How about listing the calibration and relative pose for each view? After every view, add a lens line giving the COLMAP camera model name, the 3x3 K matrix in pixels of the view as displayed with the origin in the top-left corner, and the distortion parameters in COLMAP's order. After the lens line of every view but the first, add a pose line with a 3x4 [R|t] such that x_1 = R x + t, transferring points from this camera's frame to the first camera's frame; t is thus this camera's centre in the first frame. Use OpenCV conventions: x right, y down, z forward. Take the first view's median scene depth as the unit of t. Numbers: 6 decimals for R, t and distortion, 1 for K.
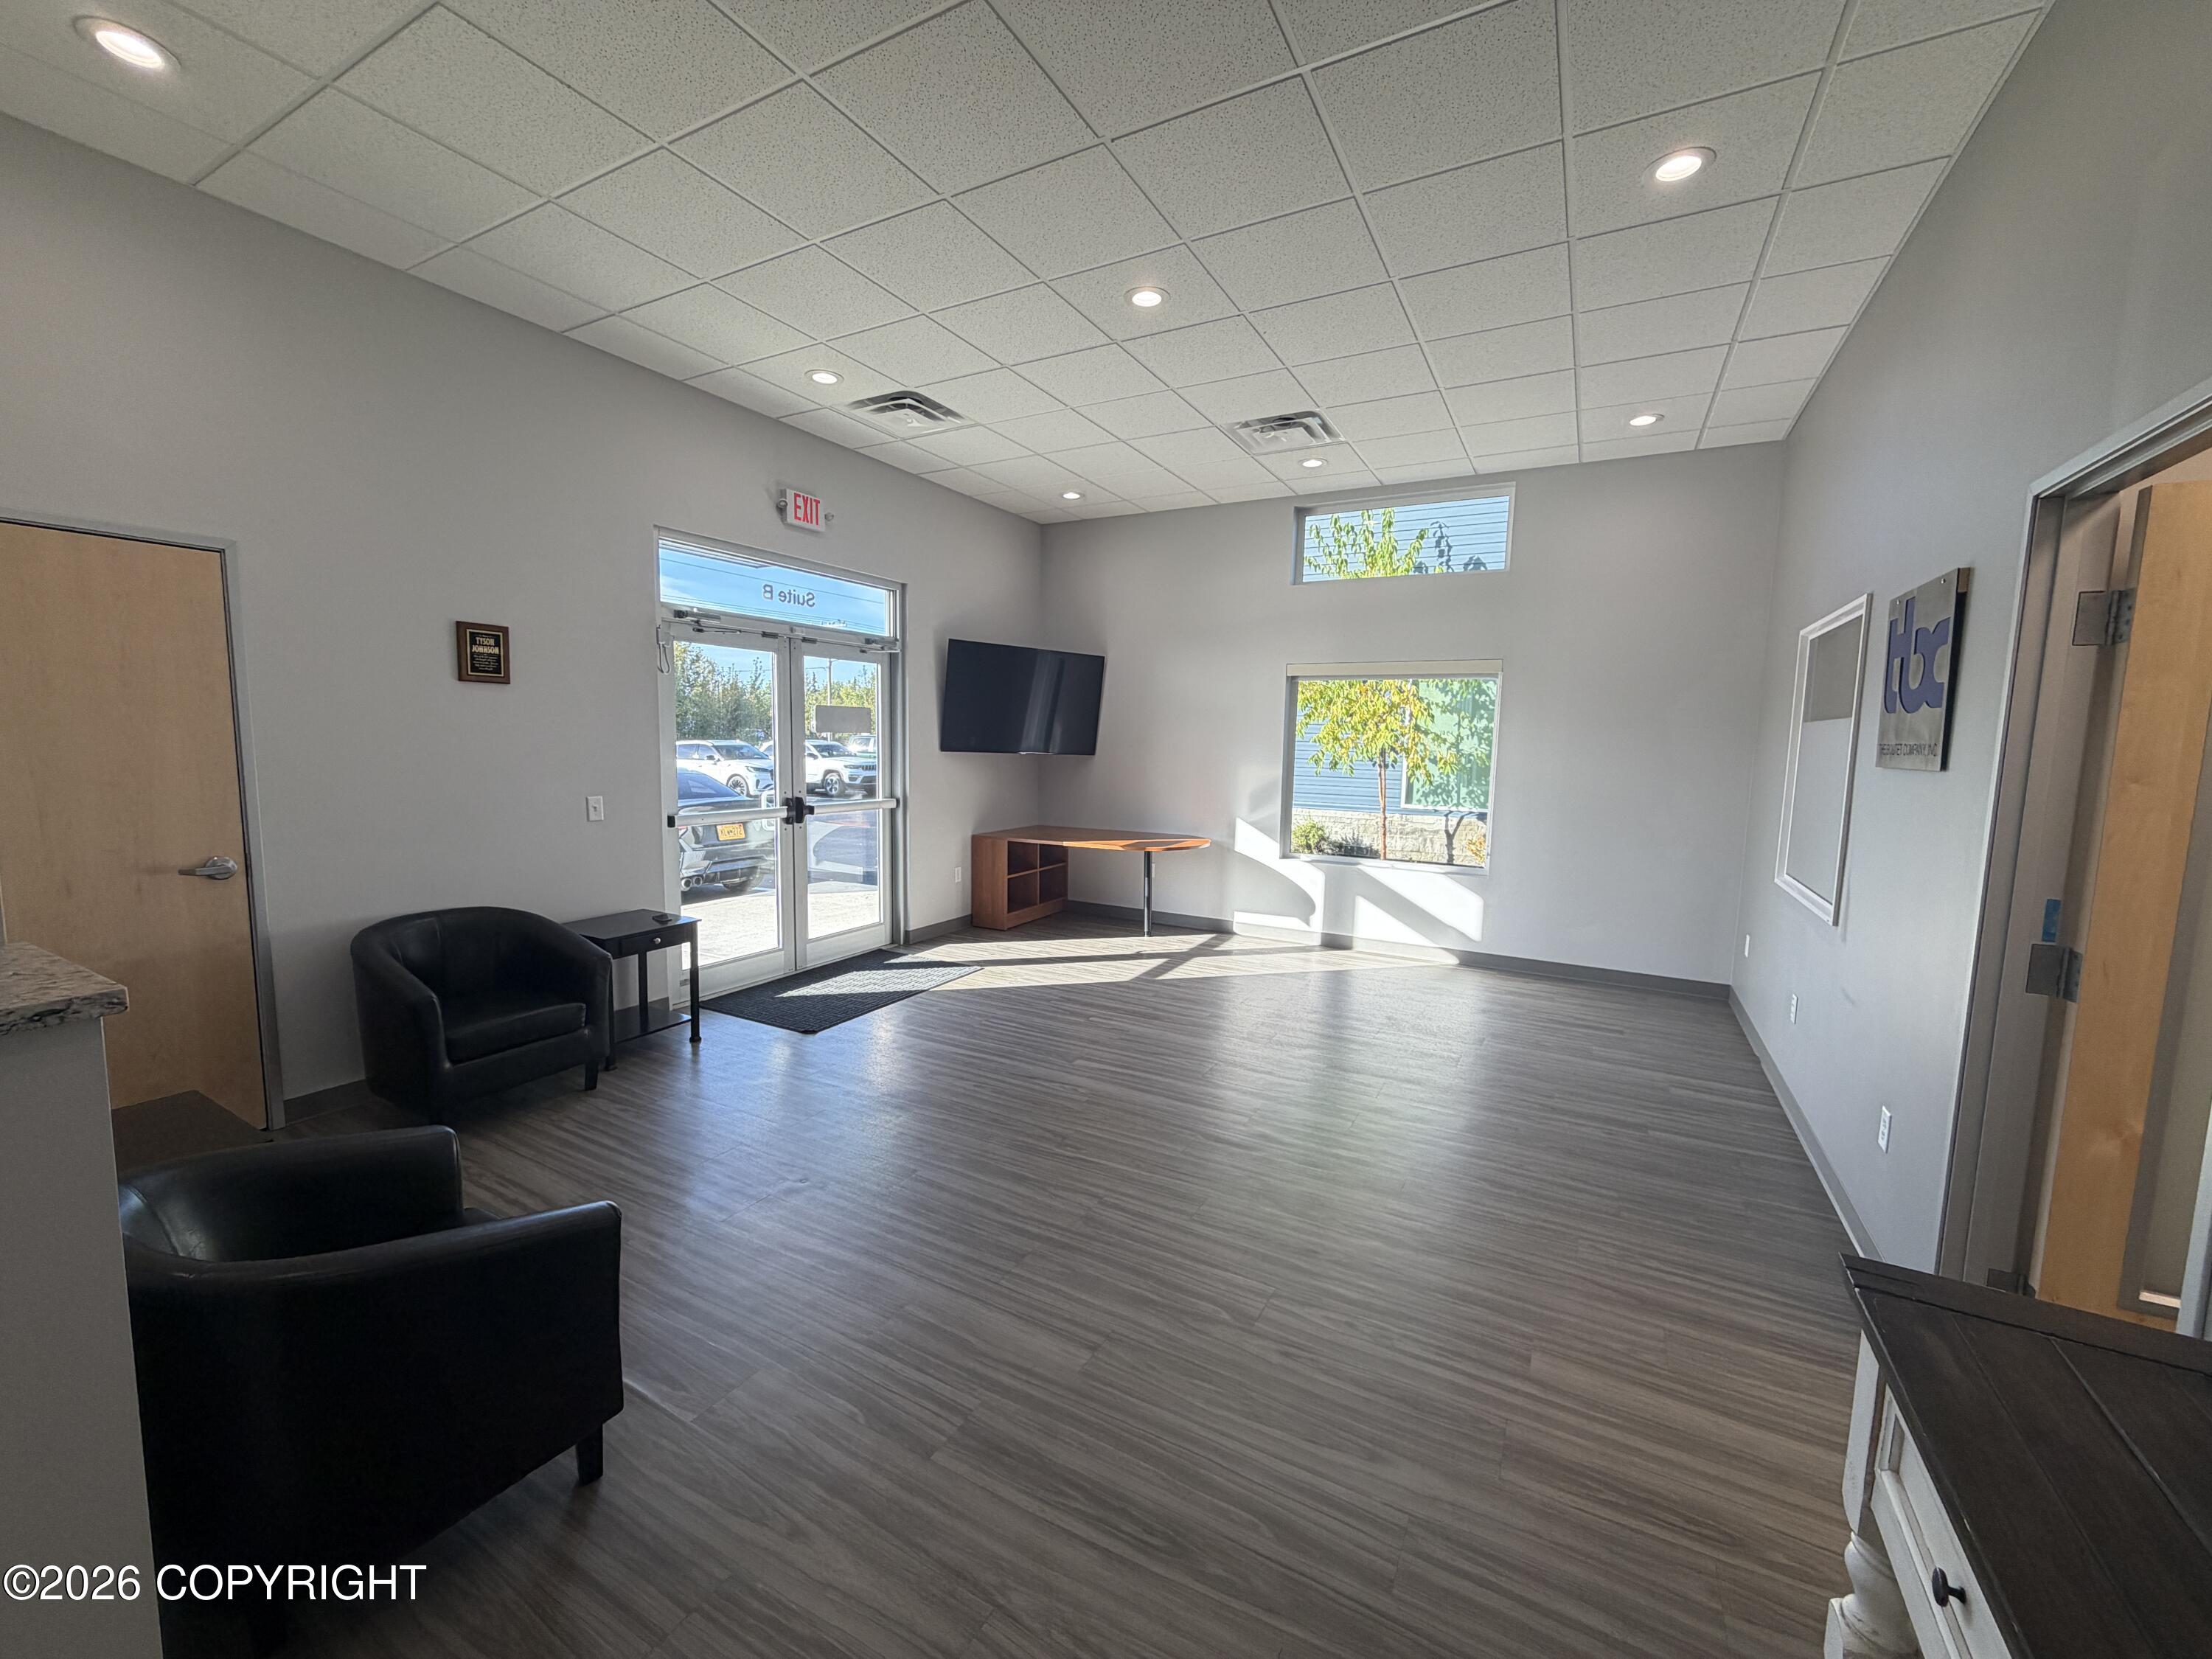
lens RADIAL K [[882.5, 0, 1092.8], [0, 882.5, 829.1], [0, 0, 1]] dist [0.002054, 0.000476]
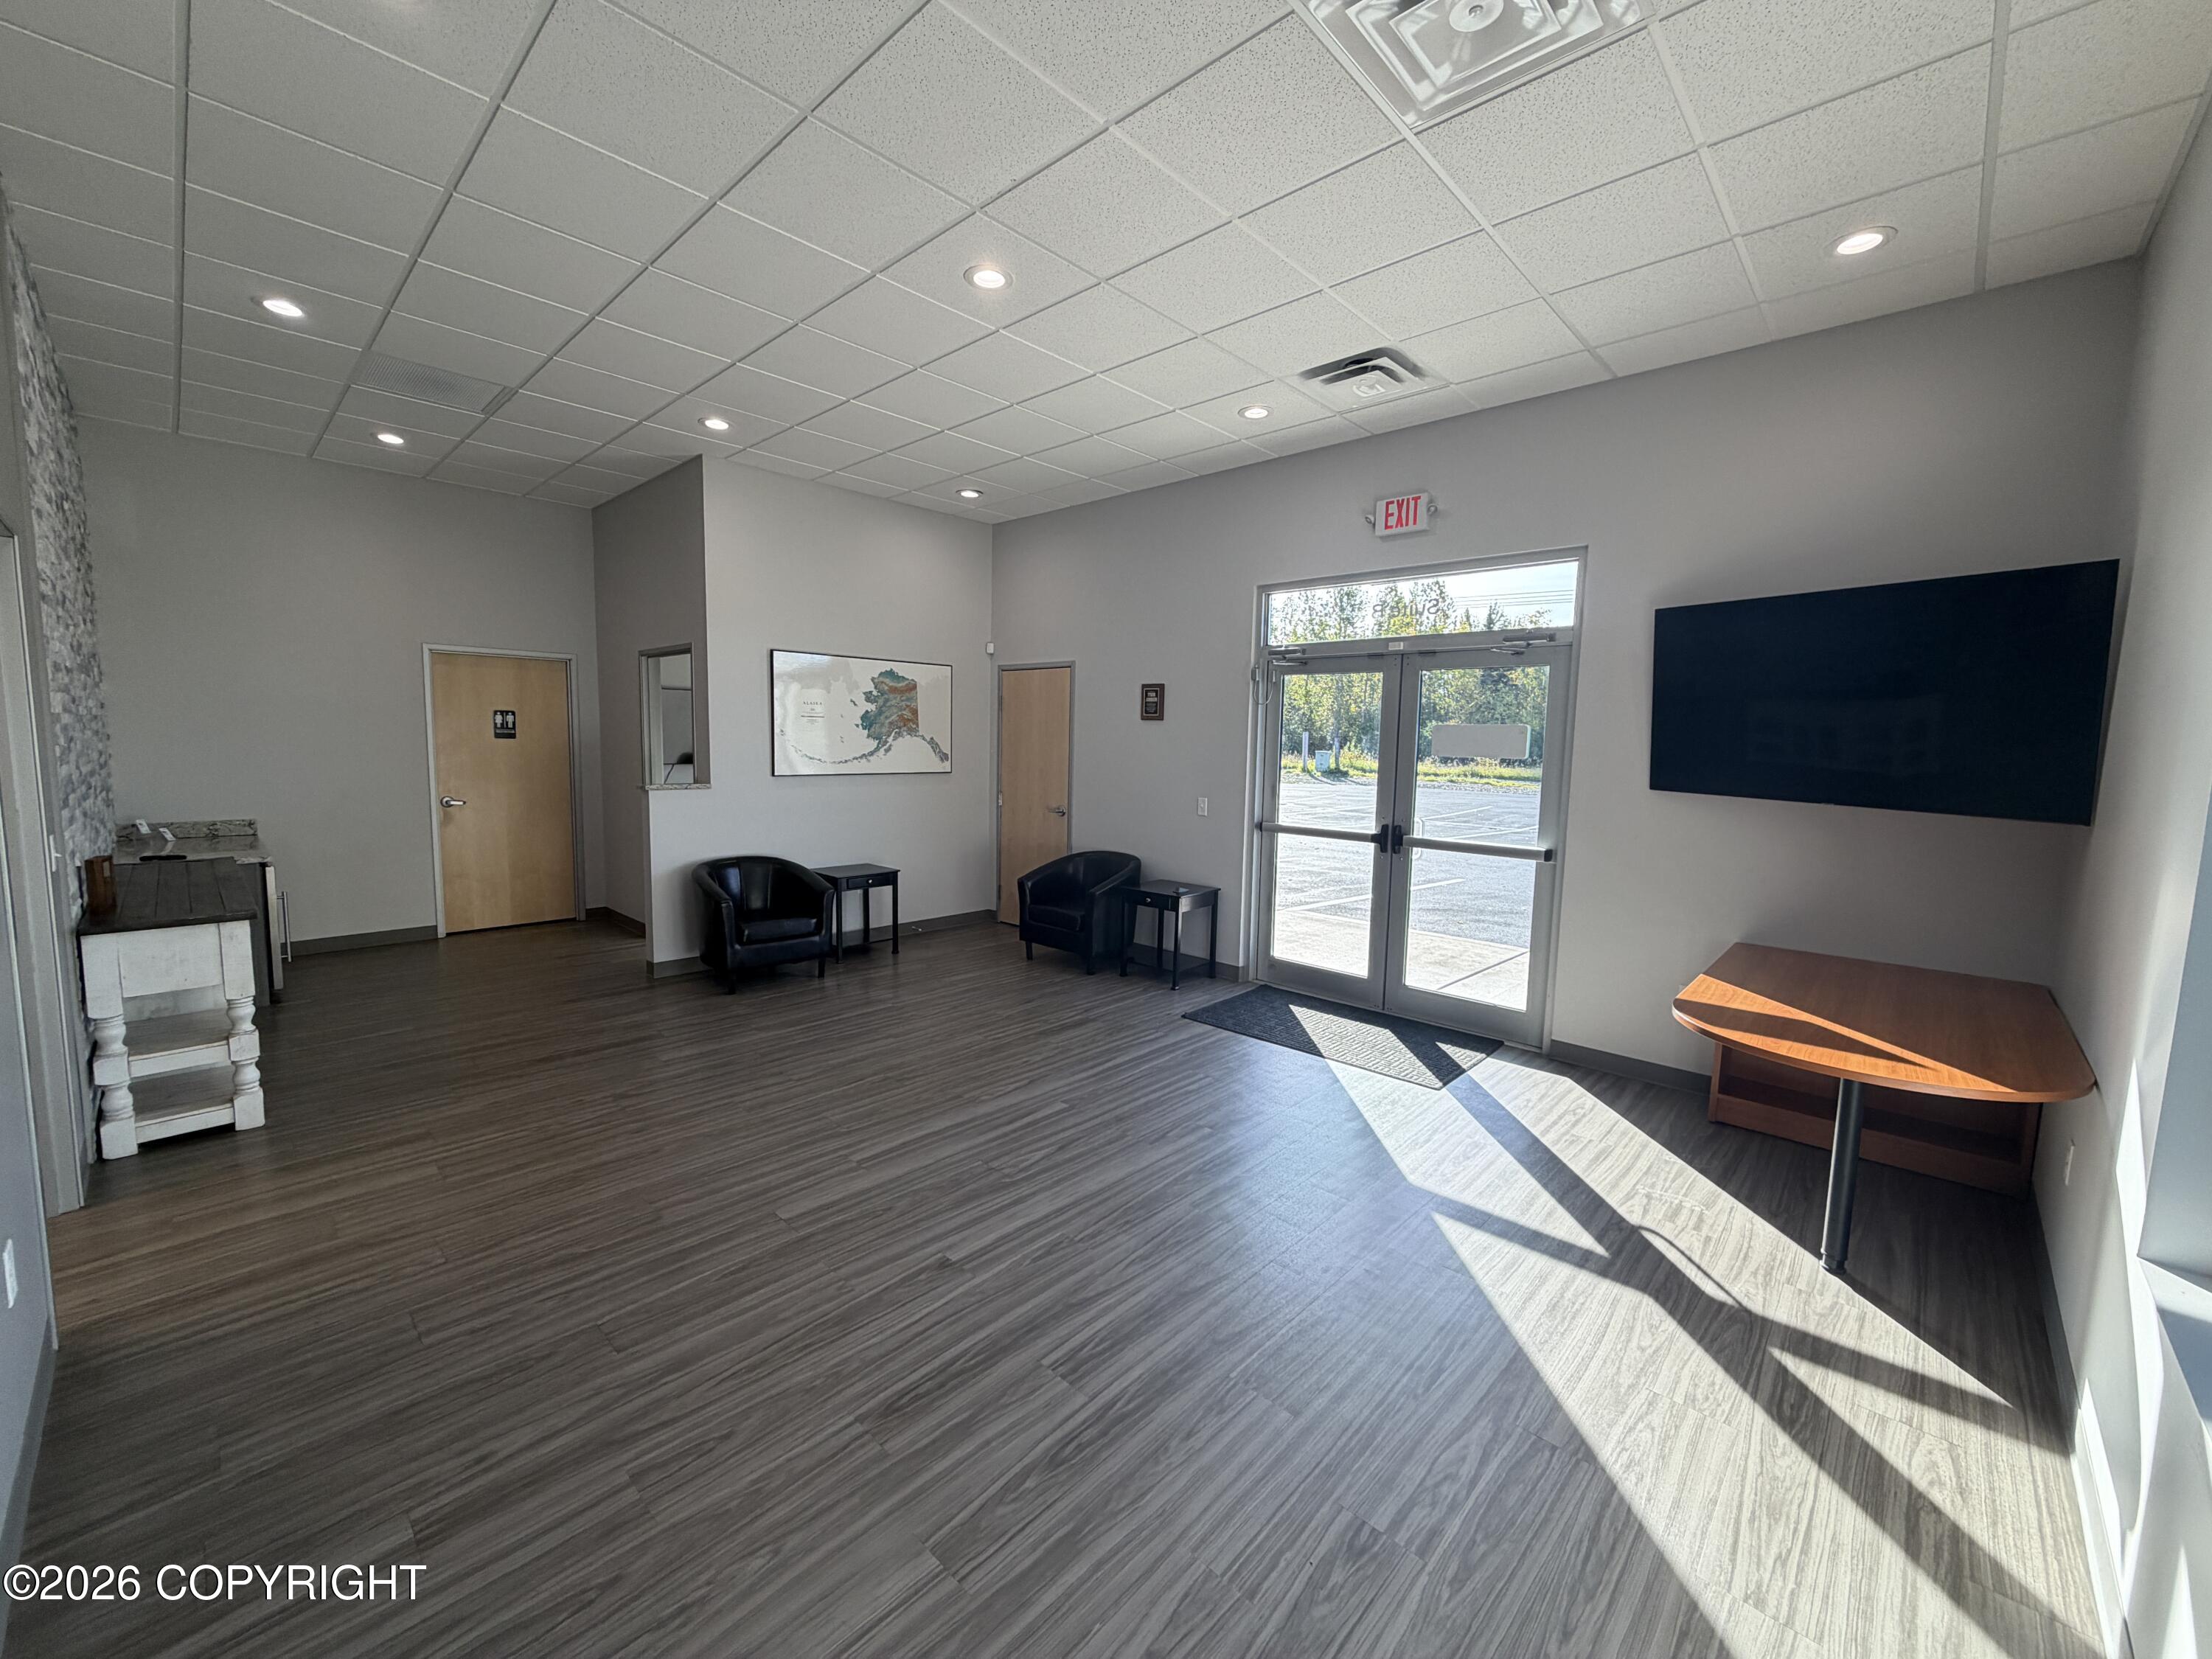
lens RADIAL K [[882.5, 0, 1098.9], [0, 882.5, 825.4], [0, 0, 1]] dist [0.002054, 0.000476]
pose [[-0.248482, 0.069530, -0.966138, 0.711649], [-0.130891, 0.985862, 0.104614, -0.102733], [0.959752, 0.152453, -0.235868, 1.030288]]
